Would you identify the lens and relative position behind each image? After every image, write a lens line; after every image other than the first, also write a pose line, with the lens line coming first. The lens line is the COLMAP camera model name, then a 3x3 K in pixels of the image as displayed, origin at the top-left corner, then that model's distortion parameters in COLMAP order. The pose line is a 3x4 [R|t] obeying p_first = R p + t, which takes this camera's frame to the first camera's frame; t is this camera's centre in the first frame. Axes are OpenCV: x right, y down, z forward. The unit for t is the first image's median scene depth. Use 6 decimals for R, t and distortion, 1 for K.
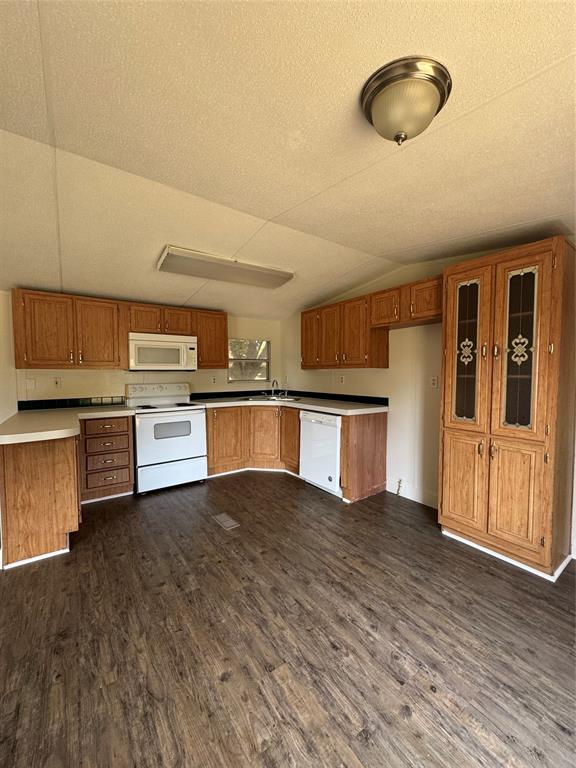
lens RADIAL K [[306.8, 0, 288.0], [0, 306.8, 384.0], [0, 0, 1]] dist [-0.001377, 0.000219]
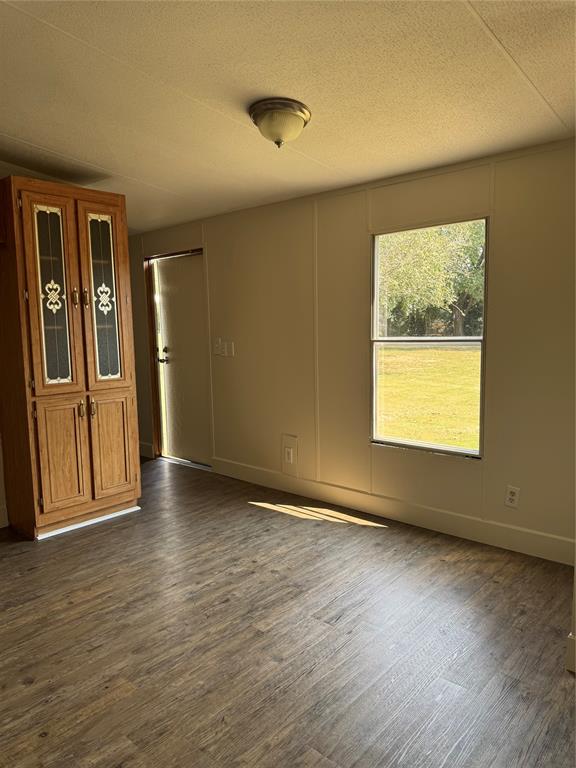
lens RADIAL K [[546.2, 0, 288.0], [0, 546.2, 384.0], [0, 0, 1]] dist [0.093935, -0.130042]
pose [[-0.219055, -0.104355, 0.970116, -1.090828], [0.058310, 0.991087, 0.119778, -0.018243], [-0.973969, 0.082805, -0.211018, 0.802699]]
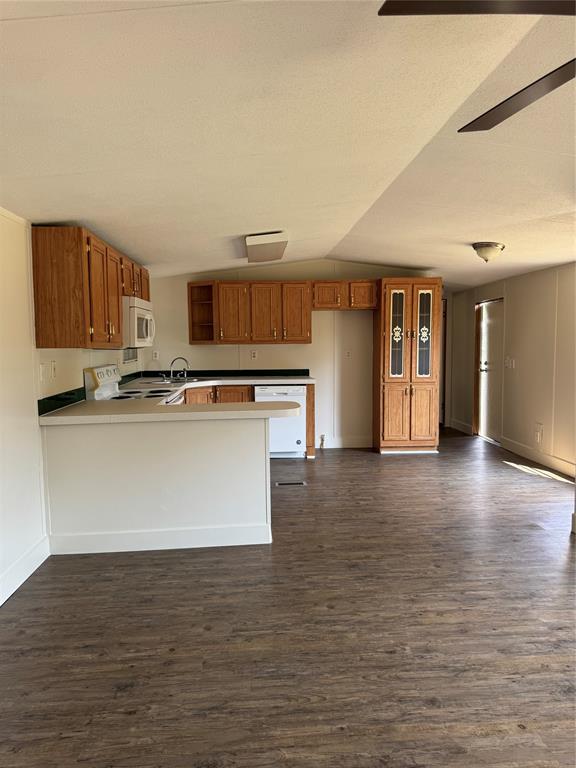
lens RADIAL K [[546.2, 0, 288.0], [0, 546.2, 384.0], [0, 0, 1]] dist [0.093935, -0.130042]
pose [[0.518250, -0.069567, 0.852395, -2.447435], [0.039188, 0.997571, 0.057589, -0.034161], [-0.854331, 0.003558, 0.519717, -0.016293]]
